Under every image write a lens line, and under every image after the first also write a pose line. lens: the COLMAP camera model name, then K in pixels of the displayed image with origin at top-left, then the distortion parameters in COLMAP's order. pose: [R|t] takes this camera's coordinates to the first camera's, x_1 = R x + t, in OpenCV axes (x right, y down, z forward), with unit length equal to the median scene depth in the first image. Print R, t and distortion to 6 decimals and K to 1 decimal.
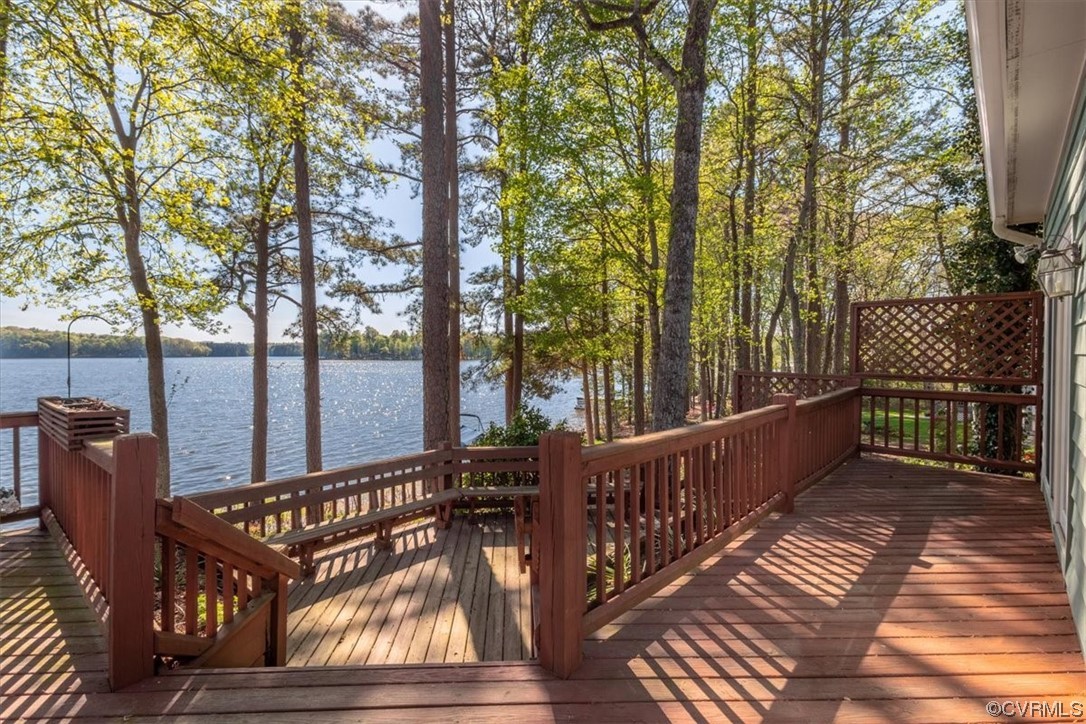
lens RADIAL K [[504.3, 0, 546.6], [0, 504.3, 356.7], [0, 0, 1]] dist [0.008172, -0.000412]
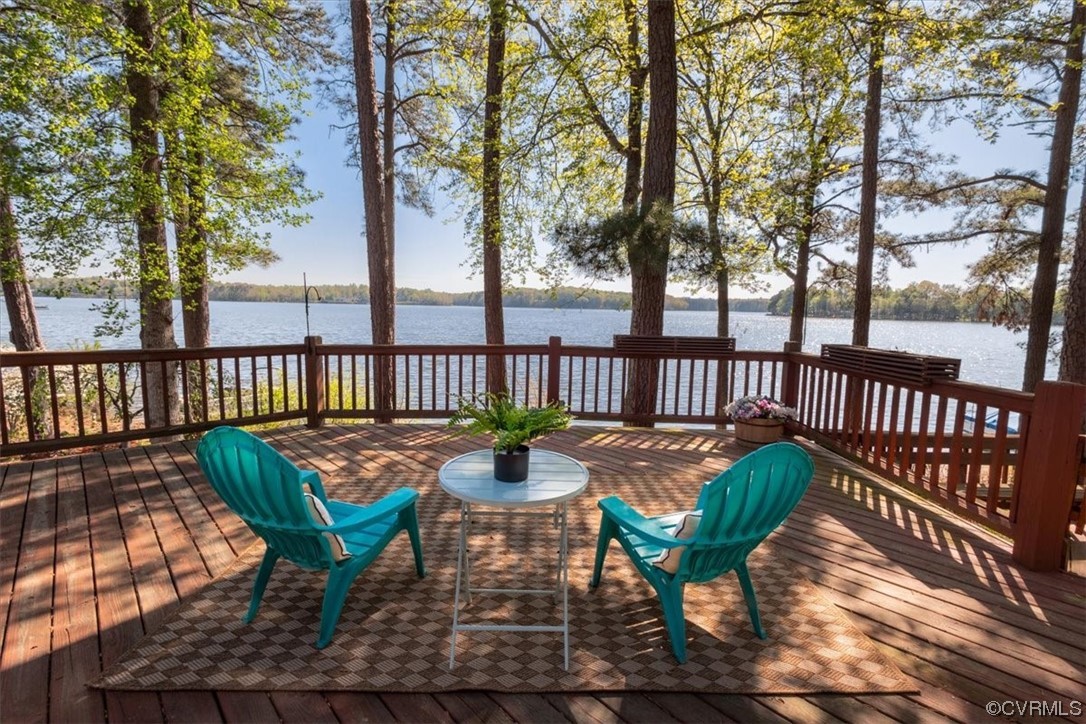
lens RADIAL K [[508.7, 0, 545.9], [0, 508.7, 356.0], [0, 0, 1]] dist [0.003153, 0.000794]
pose [[0.656260, 0.090664, -0.749068, -0.124363], [-0.026878, 0.994934, 0.096874, 0.000715], [0.754056, -0.043441, 0.655372, -0.136406]]
